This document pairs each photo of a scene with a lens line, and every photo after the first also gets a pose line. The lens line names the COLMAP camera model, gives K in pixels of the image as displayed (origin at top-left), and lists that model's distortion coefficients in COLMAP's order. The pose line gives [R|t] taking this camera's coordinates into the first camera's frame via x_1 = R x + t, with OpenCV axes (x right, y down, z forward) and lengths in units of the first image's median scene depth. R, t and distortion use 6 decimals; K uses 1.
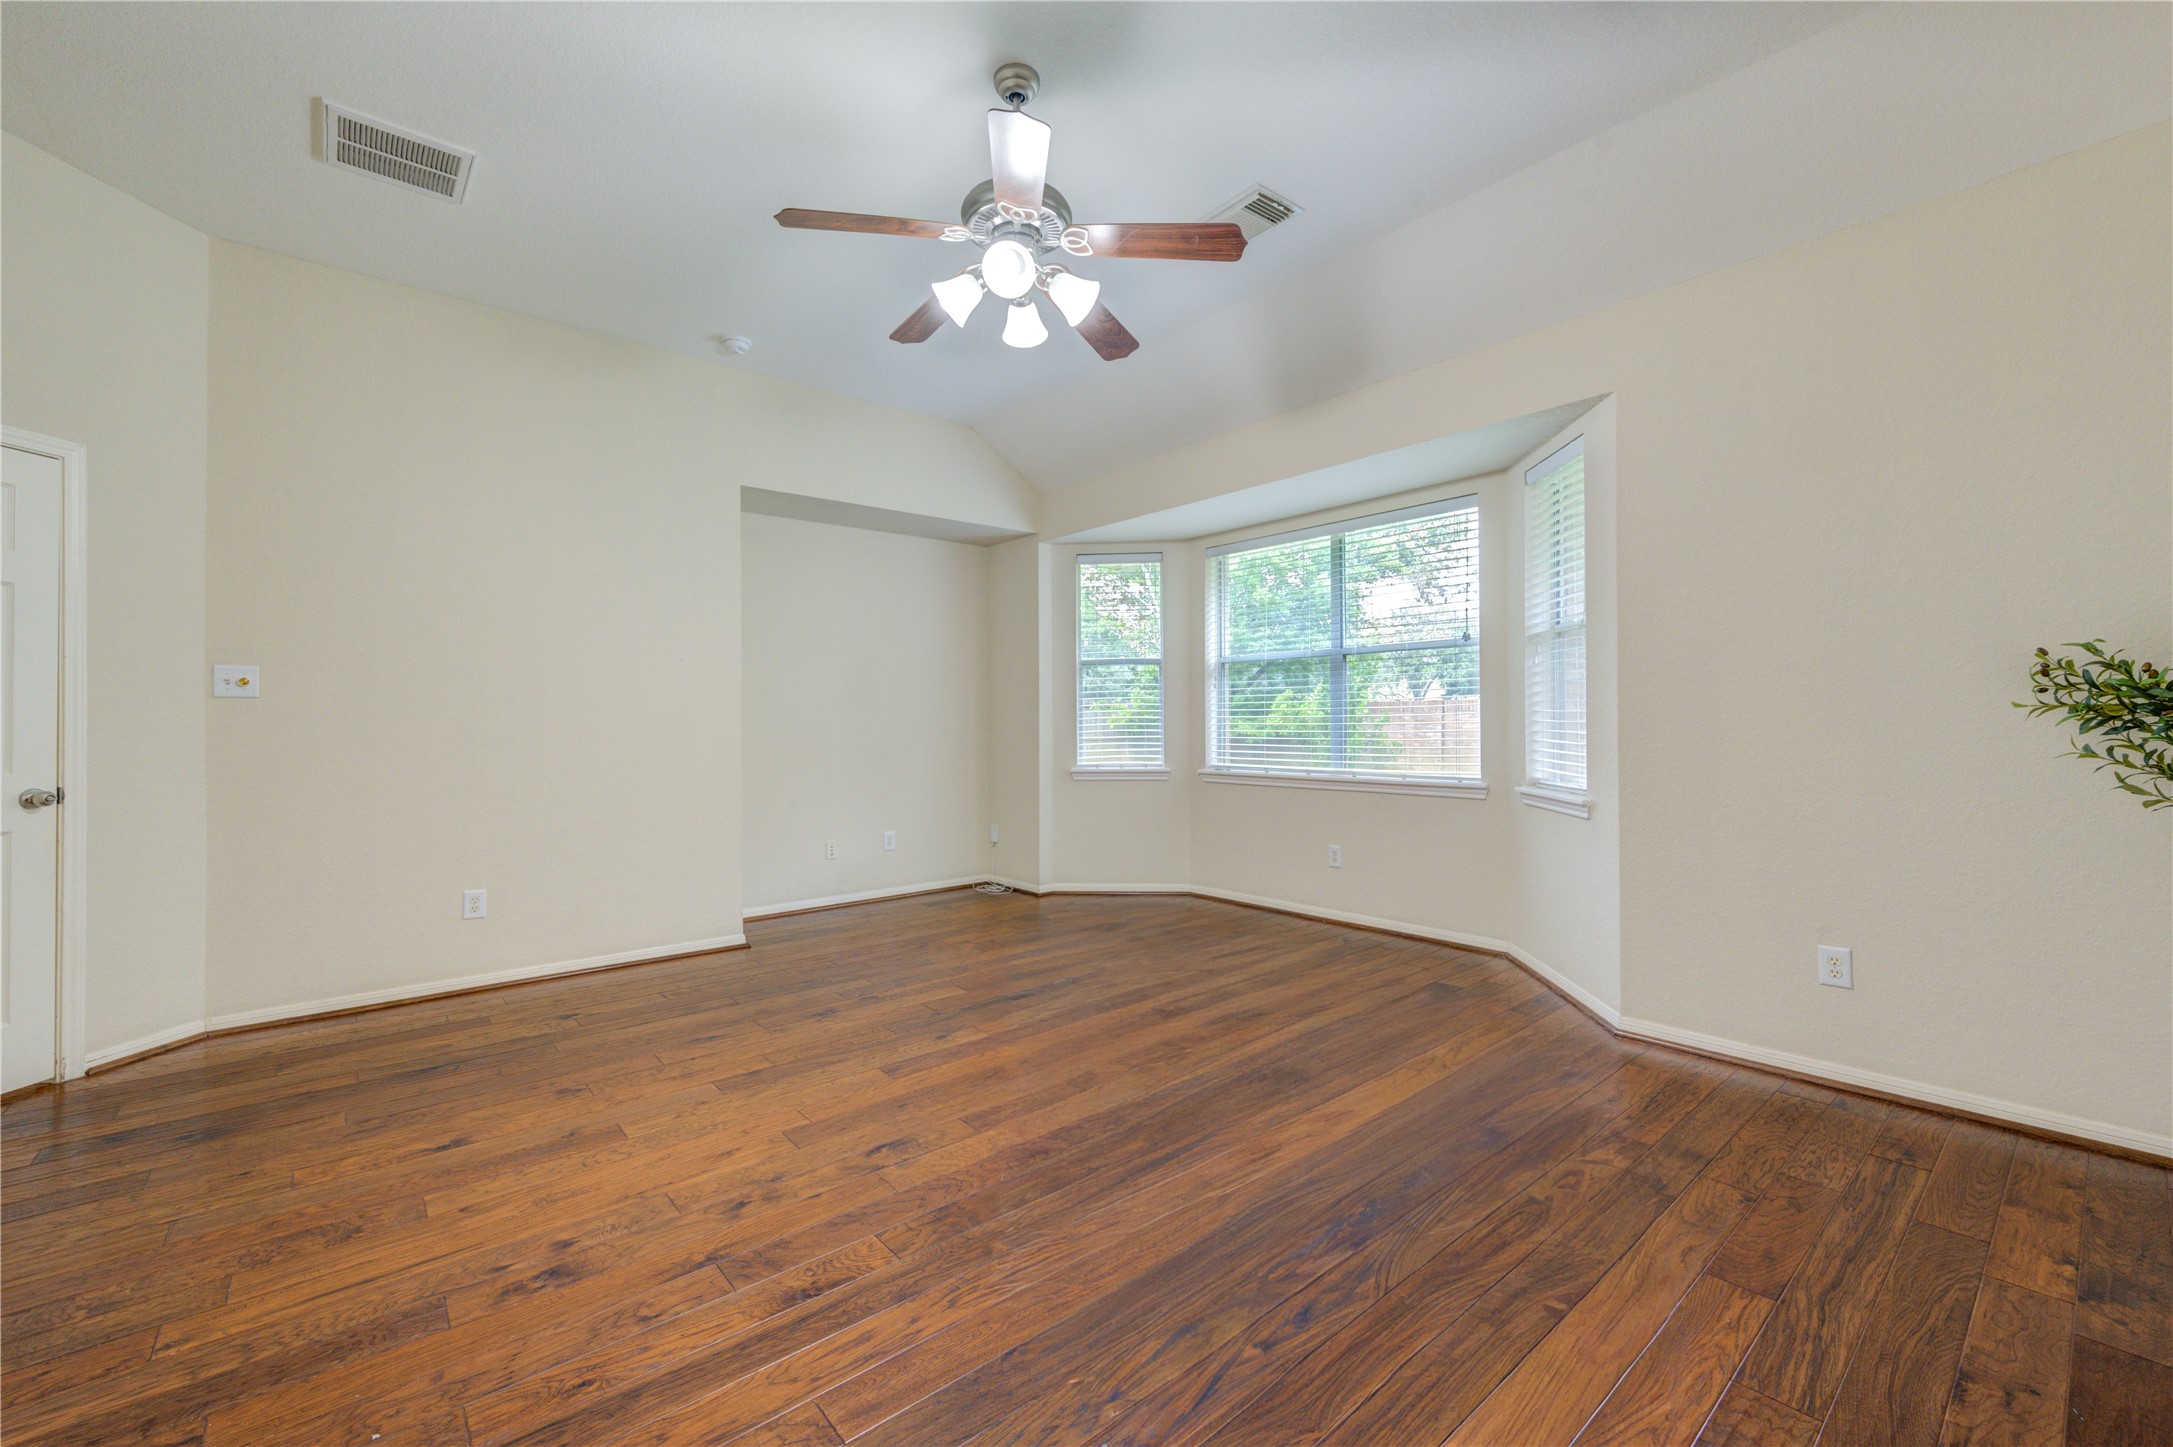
lens RADIAL K [[865.6, 0, 1106.4], [0, 865.6, 726.1], [0, 0, 1]] dist [0.001574, -0.000267]
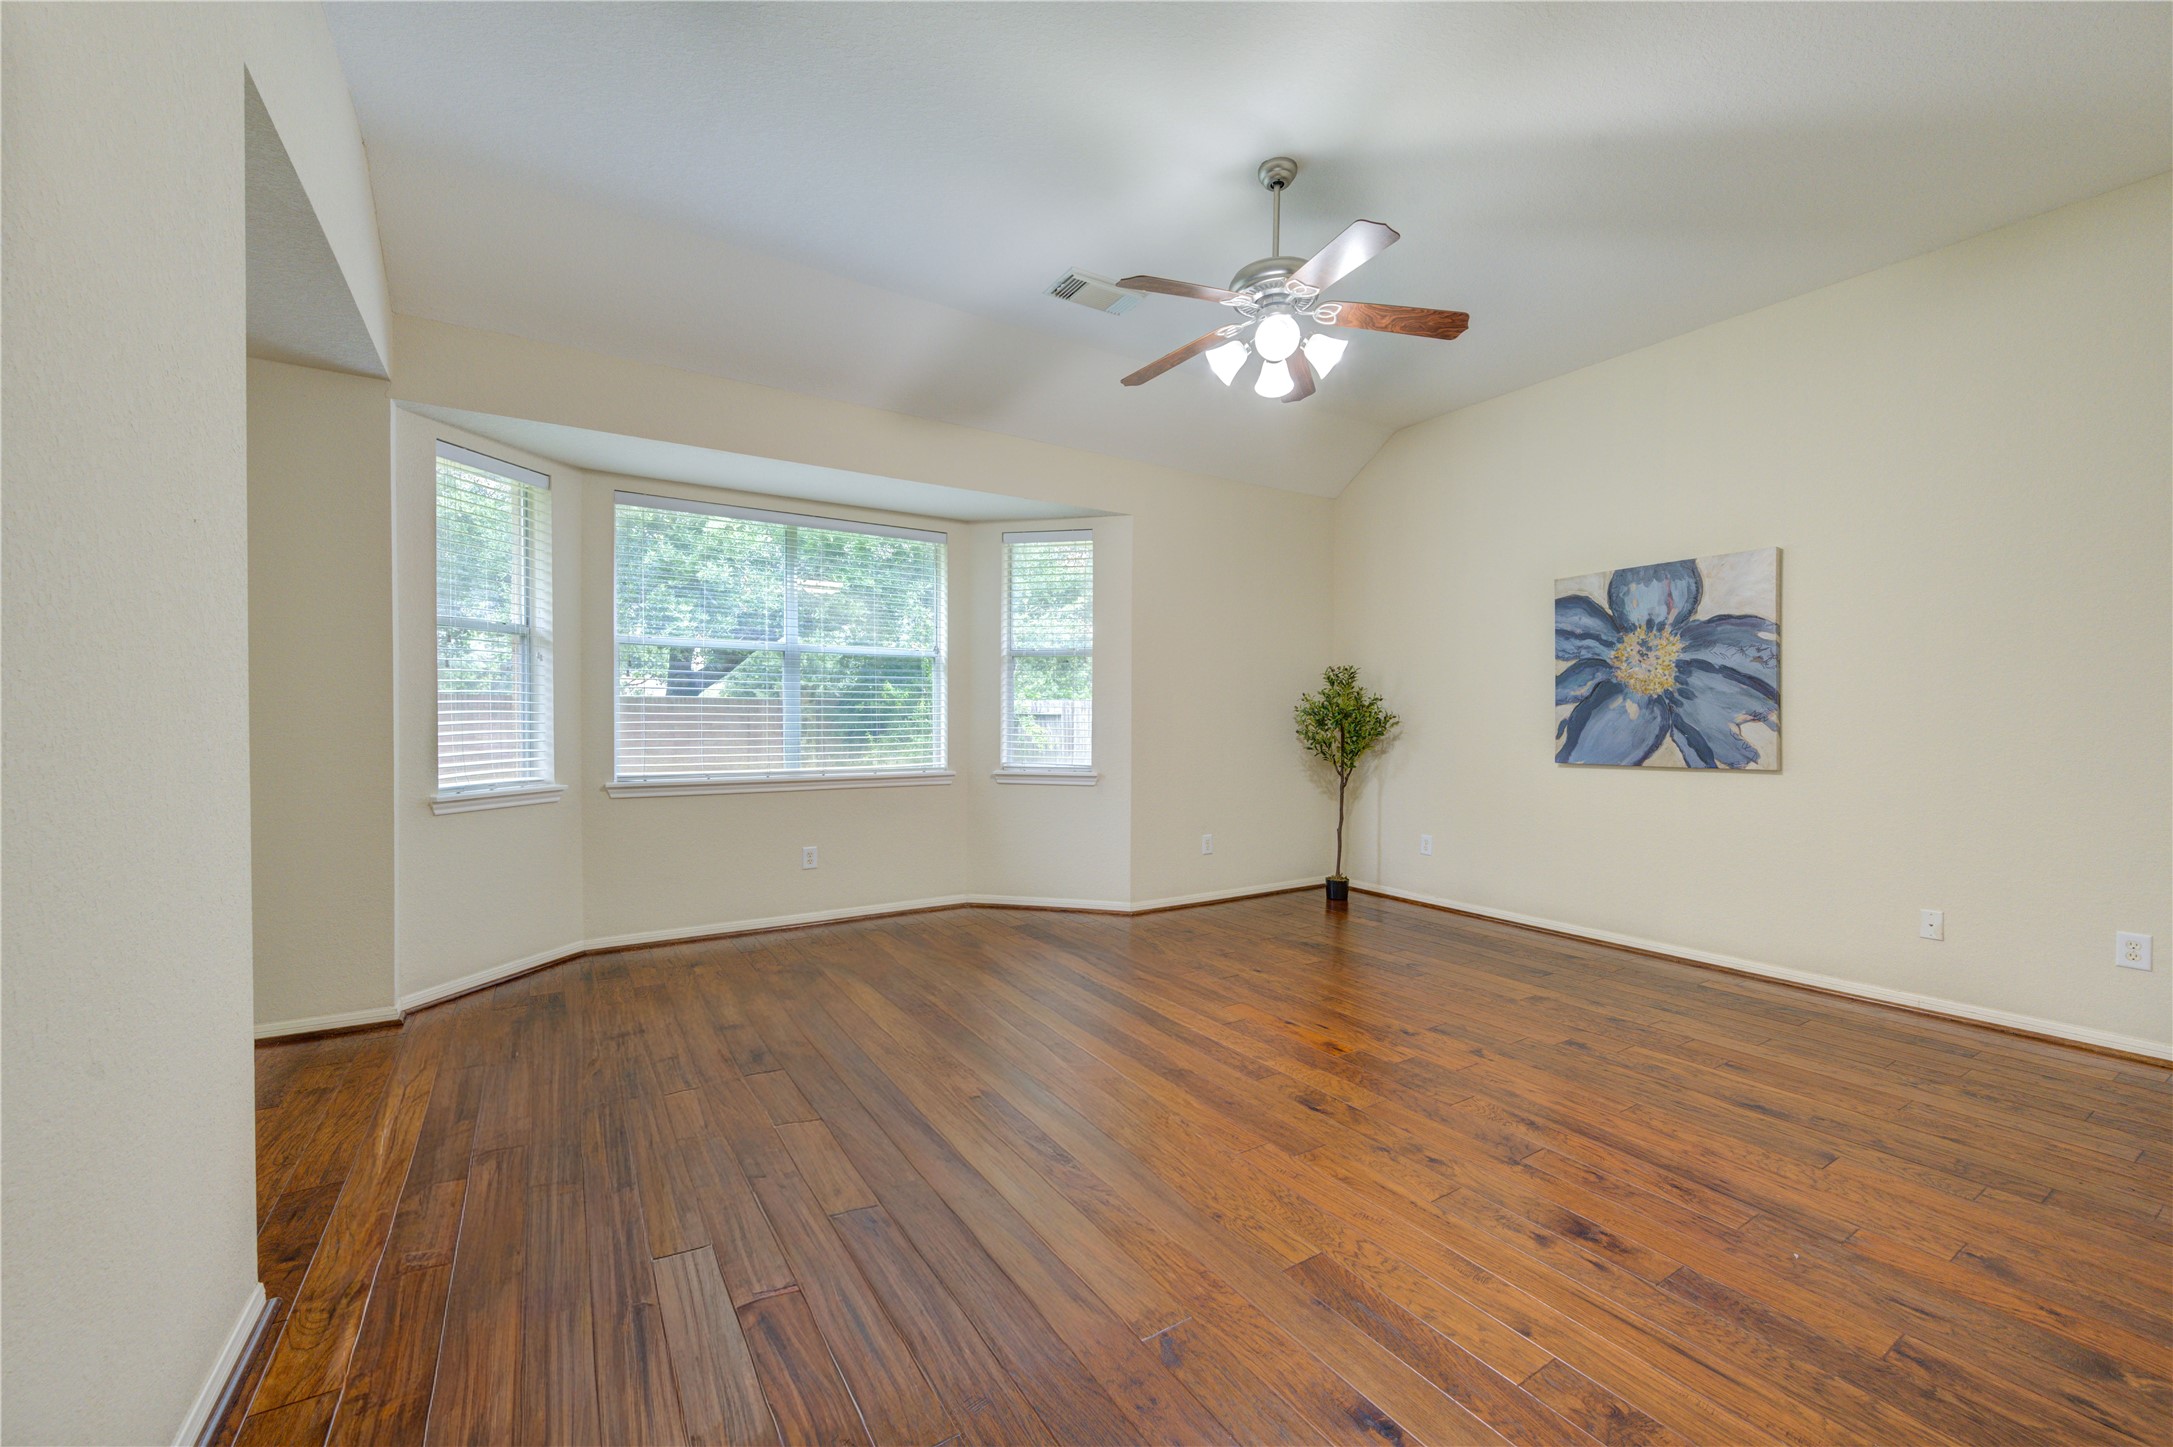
lens RADIAL K [[865.6, 0, 1106.1], [0, 865.6, 724.7], [0, 0, 1]] dist [0.001574, -0.000267]
pose [[0.145282, 0.004257, 0.989381, -1.380251], [-0.000757, 0.999991, -0.004191, 0.008392], [-0.989390, -0.000140, 0.145284, 1.104916]]
